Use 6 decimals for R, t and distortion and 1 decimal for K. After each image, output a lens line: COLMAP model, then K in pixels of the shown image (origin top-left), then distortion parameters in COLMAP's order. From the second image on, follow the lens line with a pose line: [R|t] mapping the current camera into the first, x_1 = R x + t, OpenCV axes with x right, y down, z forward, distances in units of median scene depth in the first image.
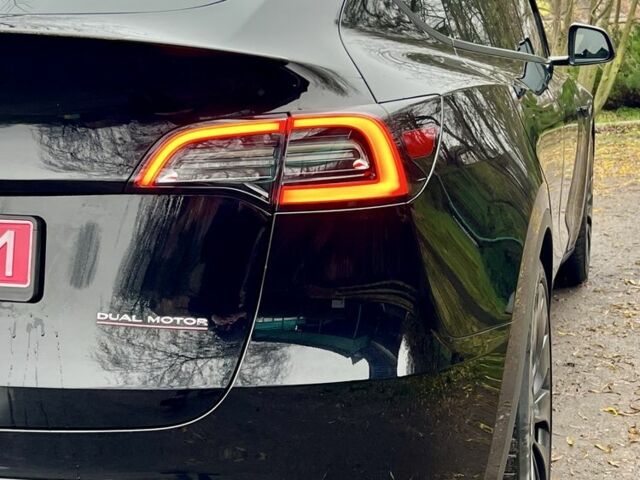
lens RADIAL K [[1344.9, 0, 319.1], [0, 1344.9, 240.9], [0, 0, 1]] dist [0.154410, 0.000000]
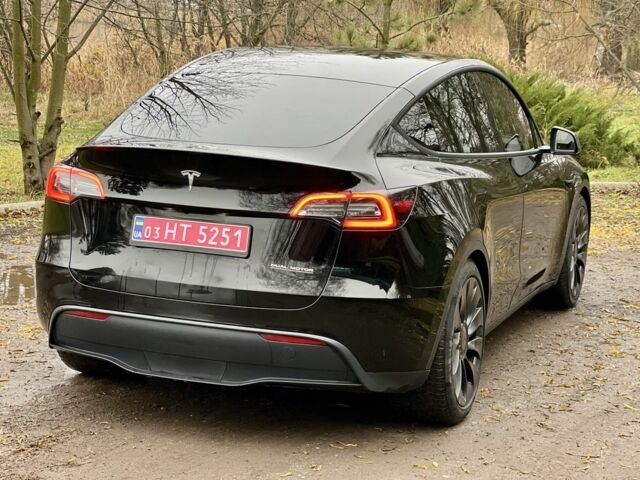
lens RADIAL K [[1454.9, 0, 323.2], [0, 1454.9, 237.1], [0, 0, 1]] dist [0.187522, 0.000000]
pose [[0.996183, 0.070276, -0.051773, 0.073382], [-0.071881, 0.996968, -0.029813, 0.076476], [0.049521, 0.033421, 0.998214, -1.734701]]
